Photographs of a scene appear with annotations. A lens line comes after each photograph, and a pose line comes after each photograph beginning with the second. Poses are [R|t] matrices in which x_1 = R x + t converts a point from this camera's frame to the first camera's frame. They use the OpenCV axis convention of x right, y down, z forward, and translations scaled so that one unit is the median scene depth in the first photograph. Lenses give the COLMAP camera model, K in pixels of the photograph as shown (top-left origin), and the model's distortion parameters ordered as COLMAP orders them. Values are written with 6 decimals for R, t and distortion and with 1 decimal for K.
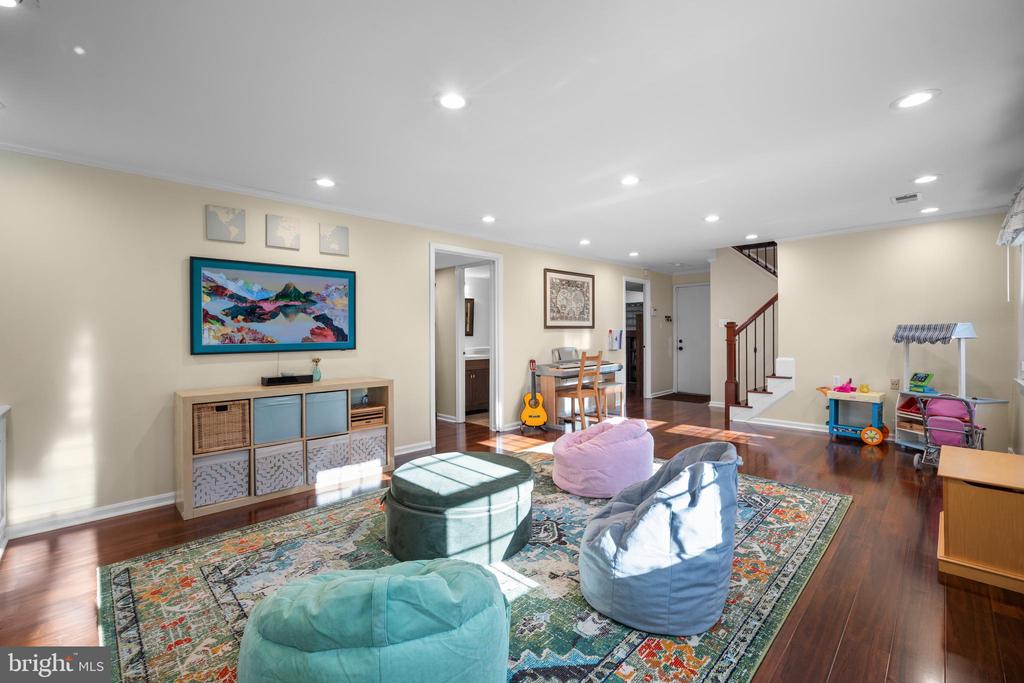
lens RADIAL K [[428.5, 0, 523.1], [0, 428.5, 337.8], [0, 0, 1]] dist [-0.014279, 0.001797]
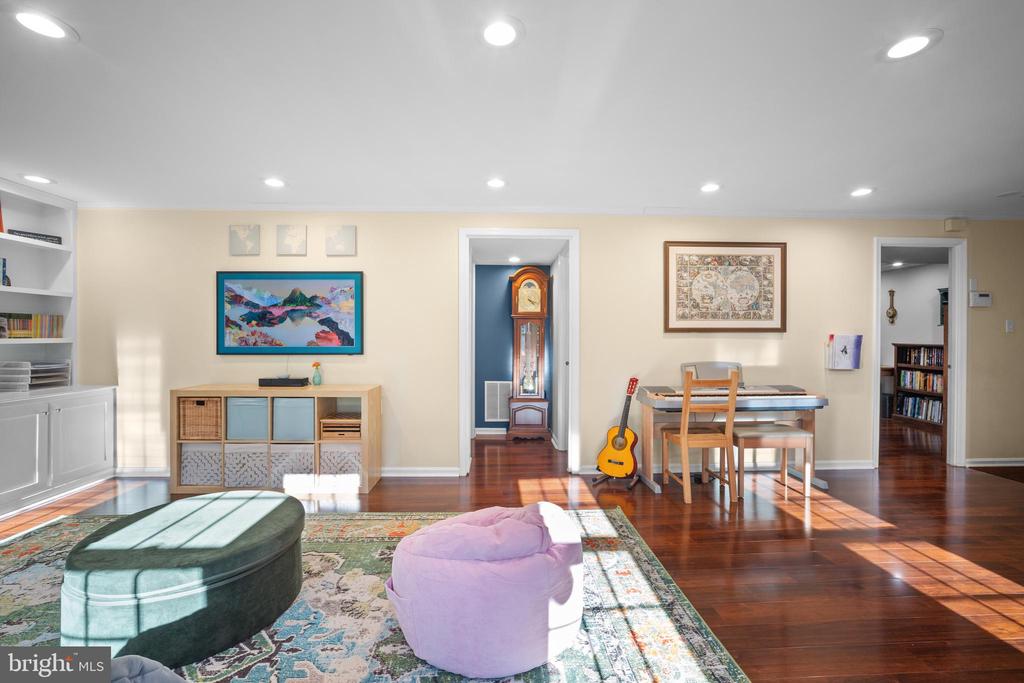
lens RADIAL K [[428.5, 0, 513.6], [0, 428.5, 340.0], [0, 0, 1]] dist [-0.014279, 0.001797]
pose [[0.741962, 0.001907, -0.670439, 0.535828], [-0.012934, 0.999851, -0.011470, 0.001885], [0.670317, 0.017182, 0.741876, 0.587376]]
